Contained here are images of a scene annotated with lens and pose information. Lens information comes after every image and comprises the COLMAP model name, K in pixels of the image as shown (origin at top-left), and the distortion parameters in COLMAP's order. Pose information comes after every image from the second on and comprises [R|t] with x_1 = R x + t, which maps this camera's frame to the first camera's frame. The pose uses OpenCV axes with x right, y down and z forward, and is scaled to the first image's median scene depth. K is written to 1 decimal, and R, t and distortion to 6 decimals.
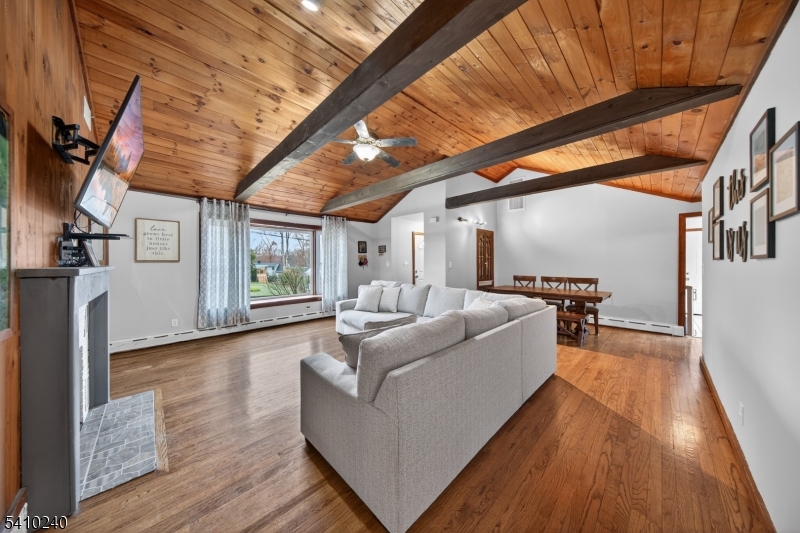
lens RADIAL K [[253.3, 0, 400.0], [0, 253.3, 266.5], [0, 0, 1]] dist [0.000179, 0.000015]
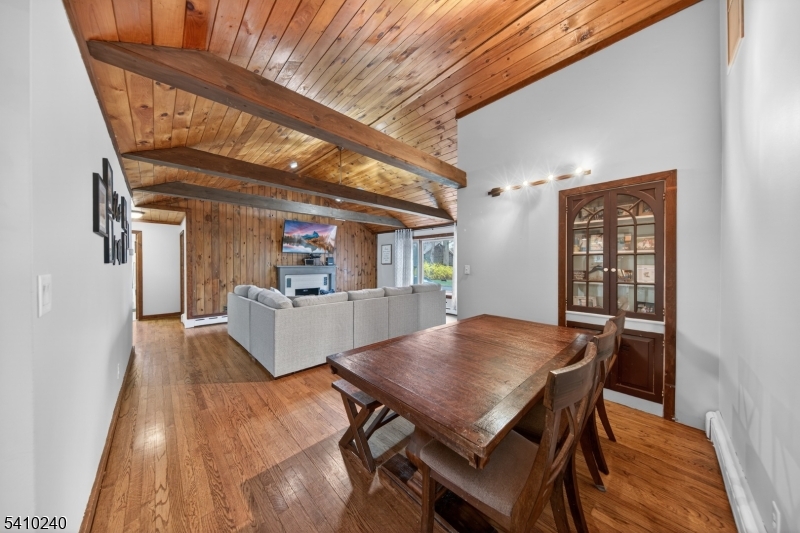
lens RADIAL K [[253.3, 0, 400.0], [0, 253.3, 266.5], [0, 0, 1]] dist [0.000179, 0.000015]
pose [[-0.009542, 0.009781, -0.999907, 1.553232], [-0.011922, 0.999880, 0.009895, -0.028943], [0.999883, 0.012015, -0.009424, 1.460148]]
